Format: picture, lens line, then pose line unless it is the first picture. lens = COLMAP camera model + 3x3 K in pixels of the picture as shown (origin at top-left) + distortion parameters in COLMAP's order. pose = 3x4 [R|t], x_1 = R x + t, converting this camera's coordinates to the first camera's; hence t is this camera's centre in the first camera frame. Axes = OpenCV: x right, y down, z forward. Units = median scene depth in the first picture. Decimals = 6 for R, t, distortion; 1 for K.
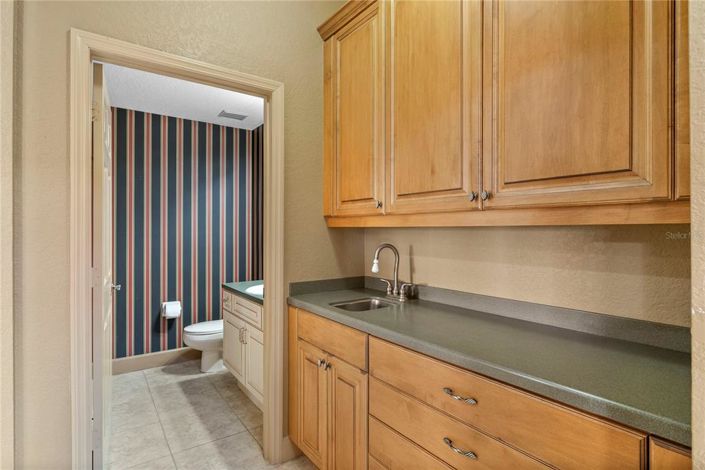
lens RADIAL K [[363.3, 0, 351.3], [0, 363.3, 233.3], [0, 0, 1]] dist [-0.002963, 0.000120]
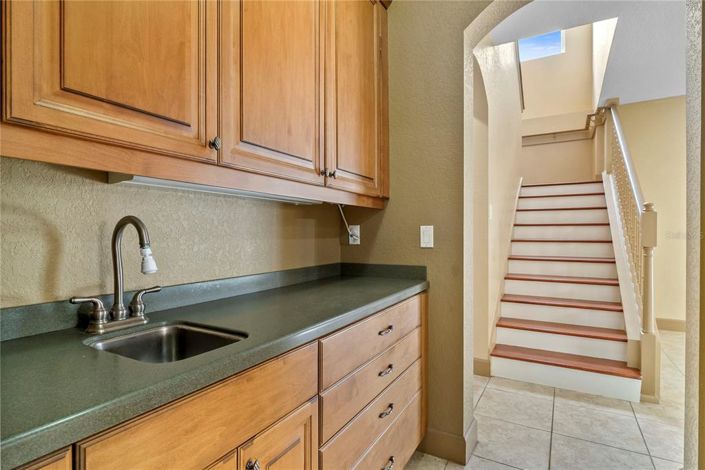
lens RADIAL K [[363.3, 0, 351.3], [0, 363.3, 233.3], [0, 0, 1]] dist [-0.002963, 0.000120]
pose [[-0.405039, 0.006360, 0.914277, -0.621126], [0.014209, 0.999899, -0.000661, 0.075719], [-0.914189, 0.012723, -0.405088, 1.220994]]
